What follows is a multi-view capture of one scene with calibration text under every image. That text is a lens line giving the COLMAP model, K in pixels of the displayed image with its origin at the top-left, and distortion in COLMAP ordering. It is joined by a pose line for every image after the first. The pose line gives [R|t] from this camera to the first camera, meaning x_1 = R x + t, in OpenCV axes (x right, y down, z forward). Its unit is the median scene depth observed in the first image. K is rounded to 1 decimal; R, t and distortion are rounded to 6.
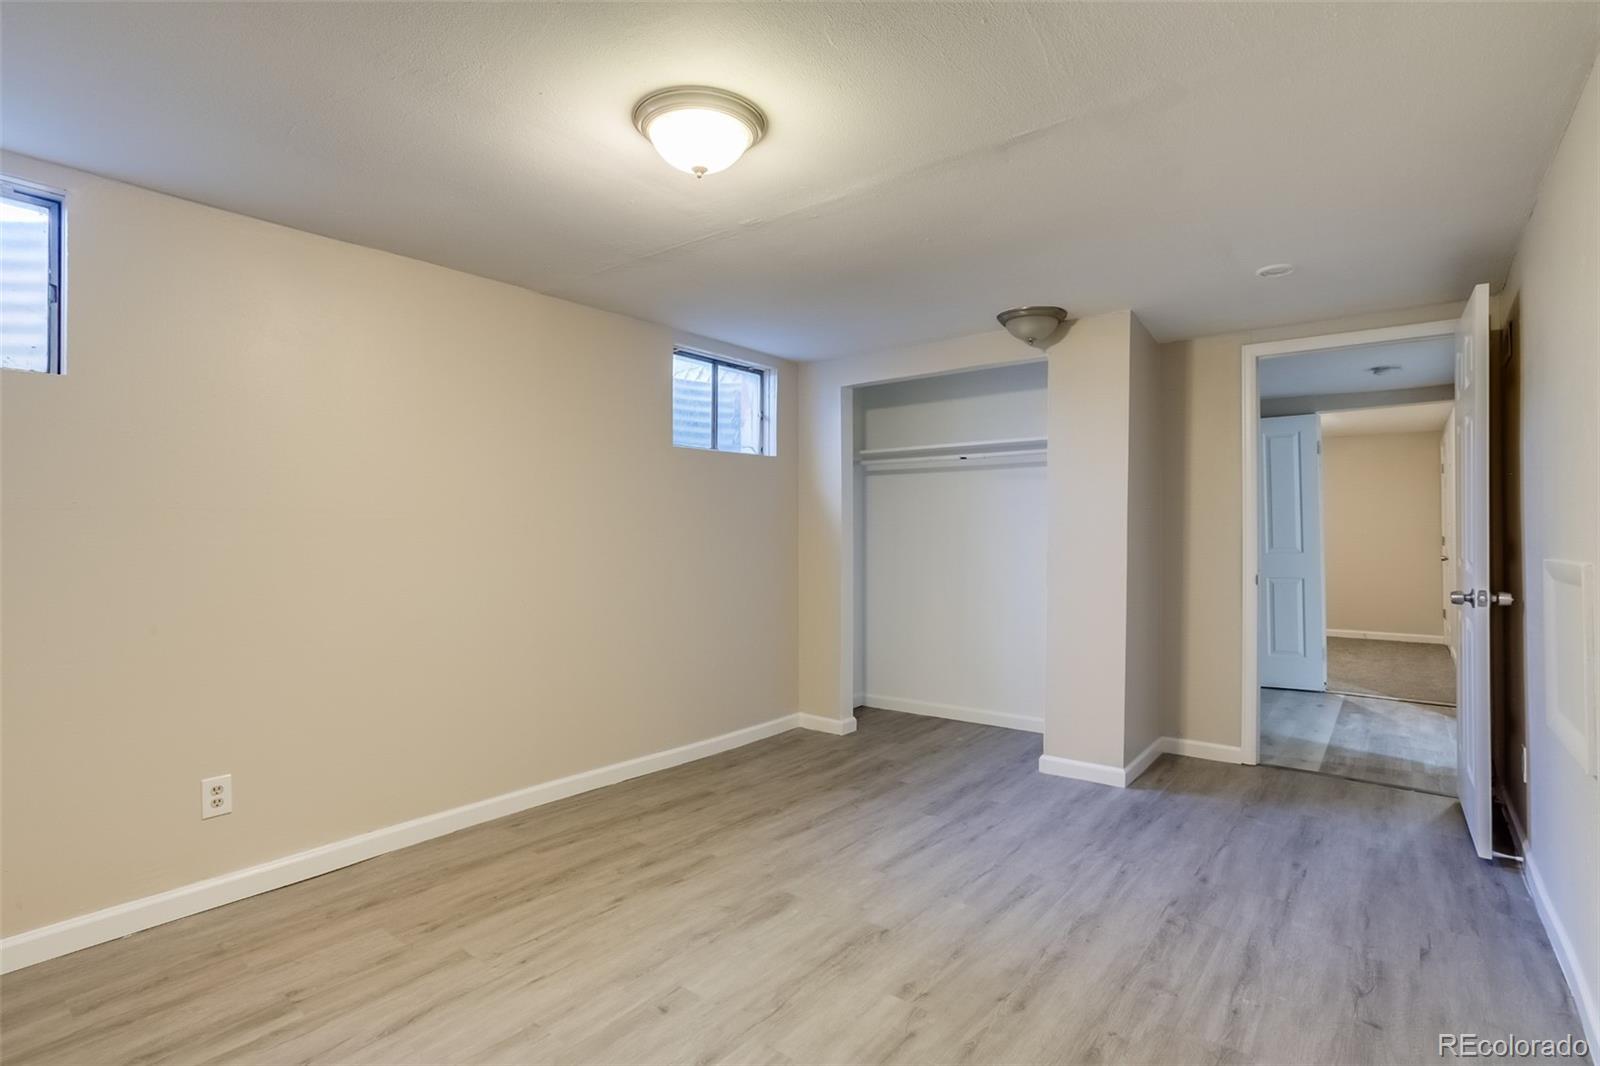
lens RADIAL K [[778.2, 0, 797.1], [0, 778.2, 527.3], [0, 0, 1]] dist [-0.052626, 0.028962]
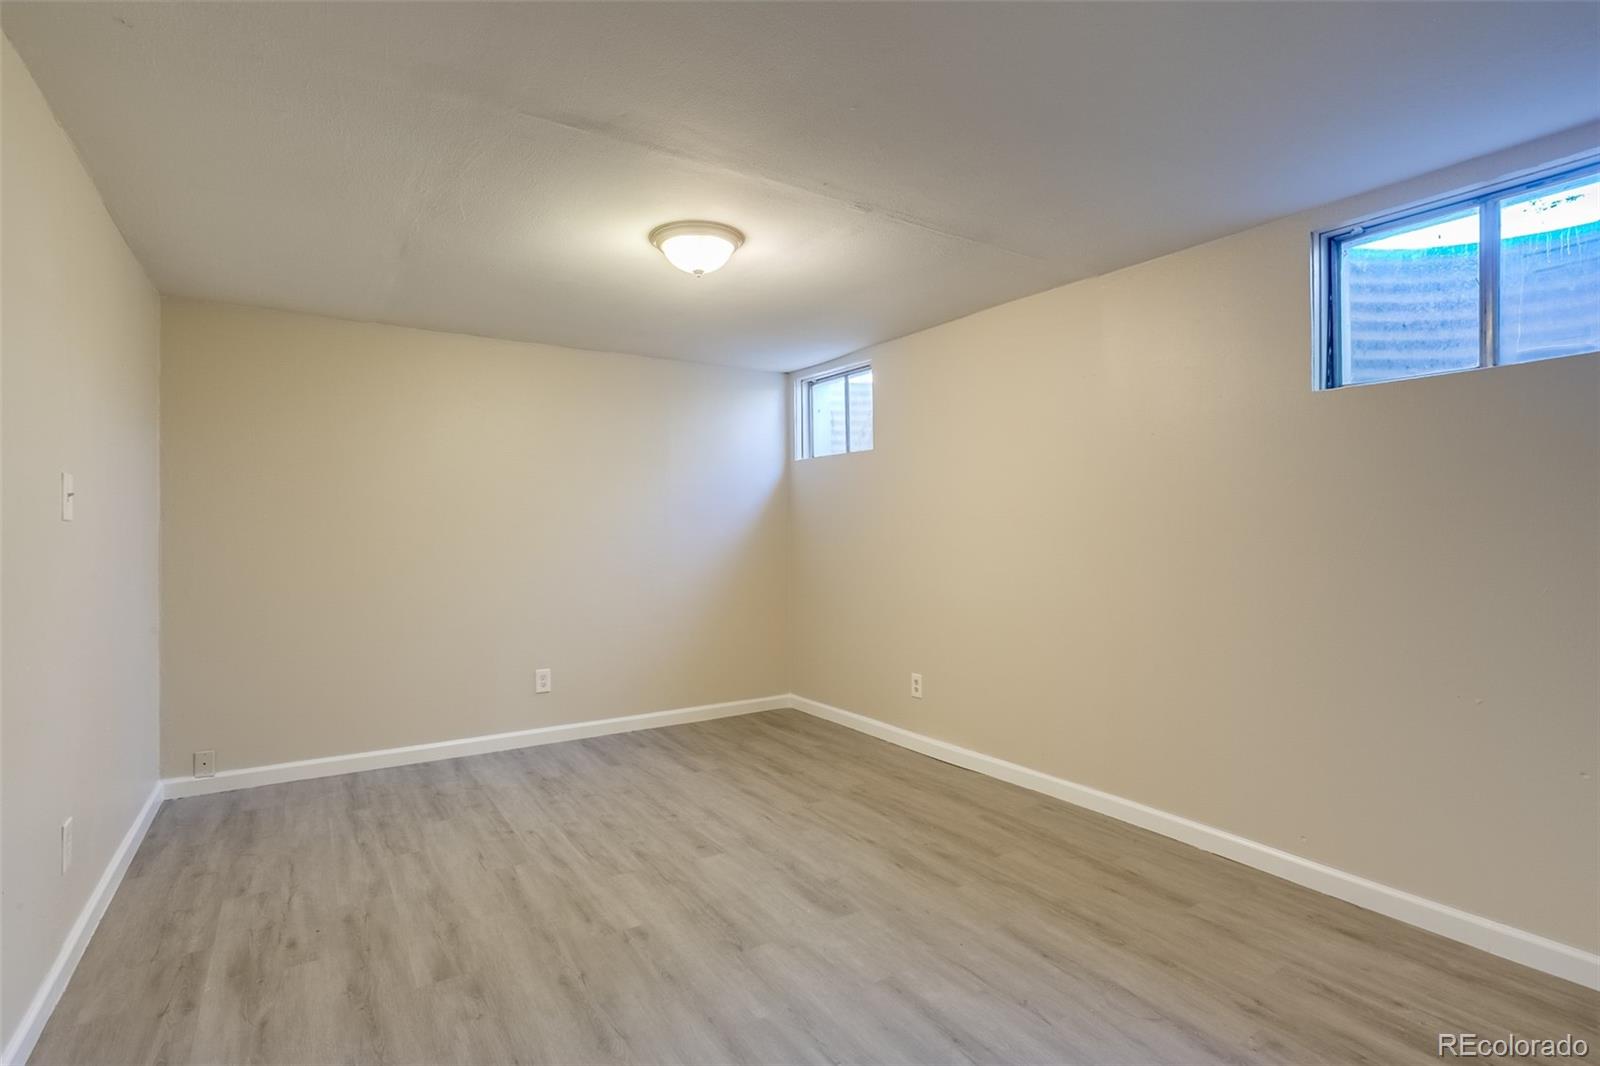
lens RADIAL K [[778.2, 0, 802.2], [0, 778.2, 528.7], [0, 0, 1]] dist [-0.052626, 0.028962]
pose [[-0.304681, 0.001708, -0.952453, 0.764651], [0.008464, 0.999964, -0.000914, 0.007224], [0.952417, -0.008340, -0.304685, 1.052271]]
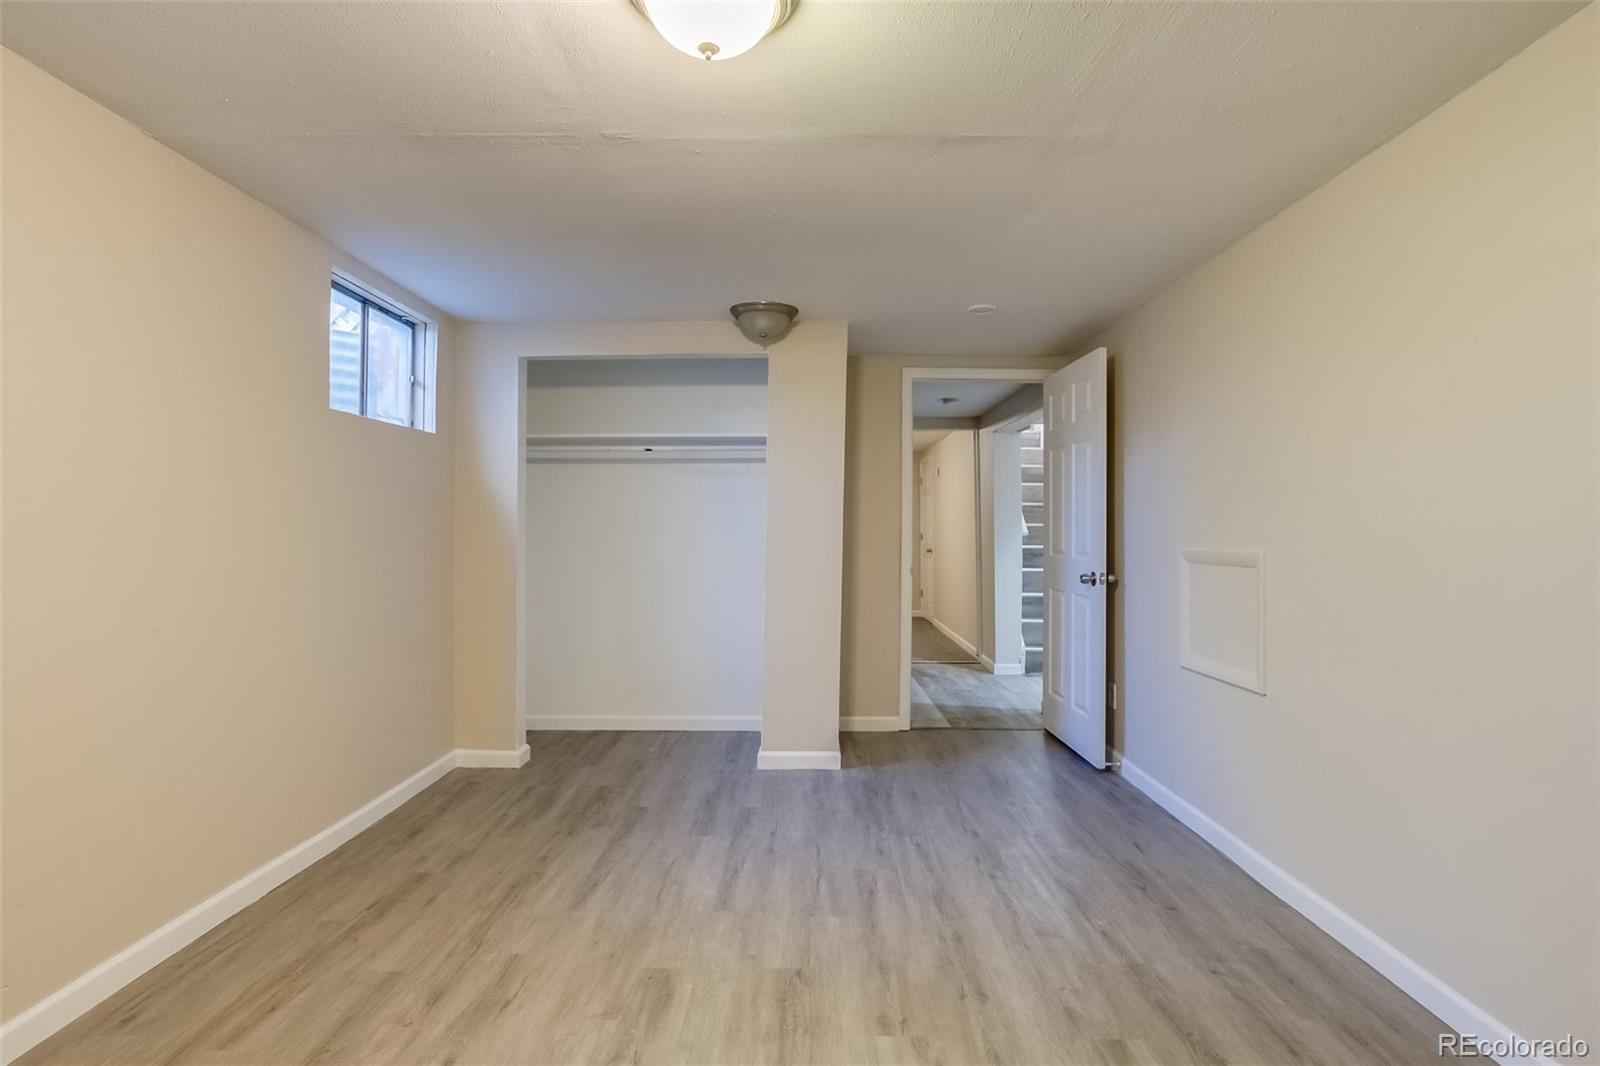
lens RADIAL K [[778.2, 0, 802.9], [0, 778.2, 524.6], [0, 0, 1]] dist [-0.052626, 0.028962]
pose [[0.785507, 0.006343, 0.618821, -0.338487], [-0.005898, 0.999979, -0.002764, 0.004085], [-0.618825, -0.001478, 0.785527, 0.226668]]
